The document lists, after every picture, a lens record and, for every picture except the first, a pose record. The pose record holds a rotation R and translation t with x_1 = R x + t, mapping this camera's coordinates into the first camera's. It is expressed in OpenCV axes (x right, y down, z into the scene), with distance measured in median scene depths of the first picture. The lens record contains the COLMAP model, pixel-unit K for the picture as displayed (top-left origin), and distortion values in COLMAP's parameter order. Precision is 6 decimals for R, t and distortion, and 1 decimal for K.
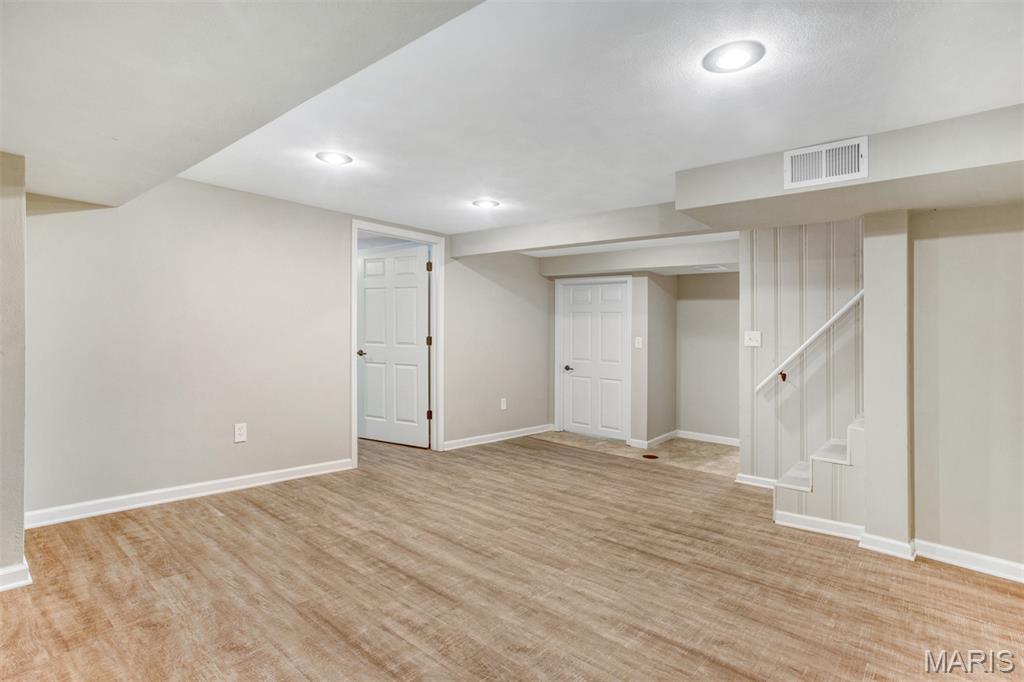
lens RADIAL K [[509.4, 0, 509.7], [0, 509.4, 337.7], [0, 0, 1]] dist [-0.002416, 0.005241]
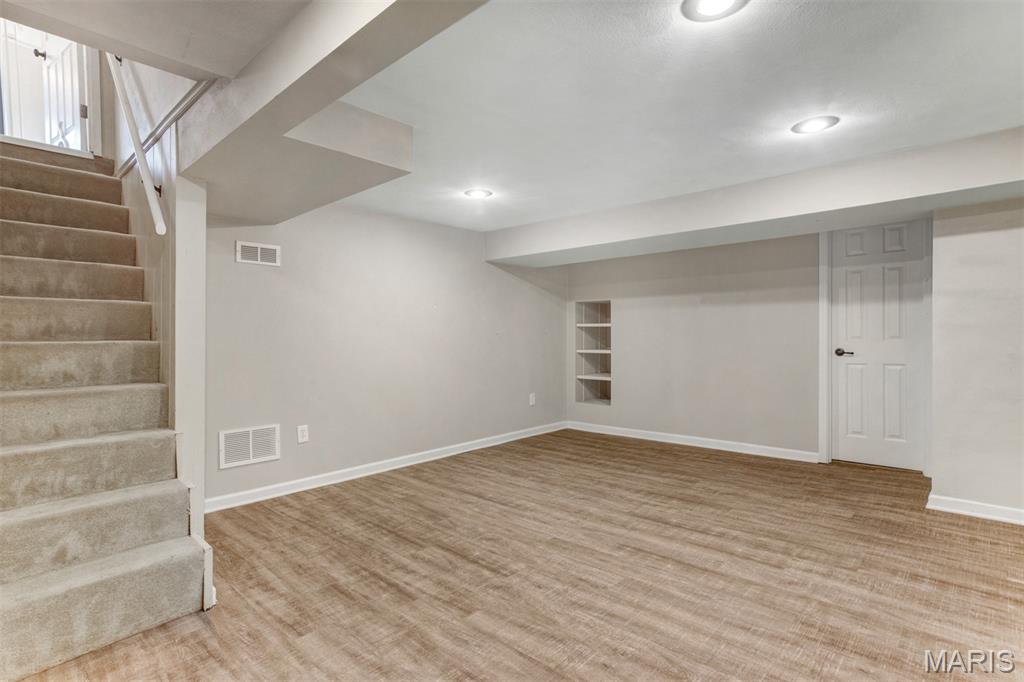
lens RADIAL K [[509.4, 0, 514.9], [0, 509.4, 338.9], [0, 0, 1]] dist [-0.002416, 0.005241]
pose [[-0.999145, -0.021324, 0.035425, 0.140540], [-0.021012, 0.999737, 0.009166, 0.010471], [-0.035612, 0.008414, -0.999330, 1.876307]]
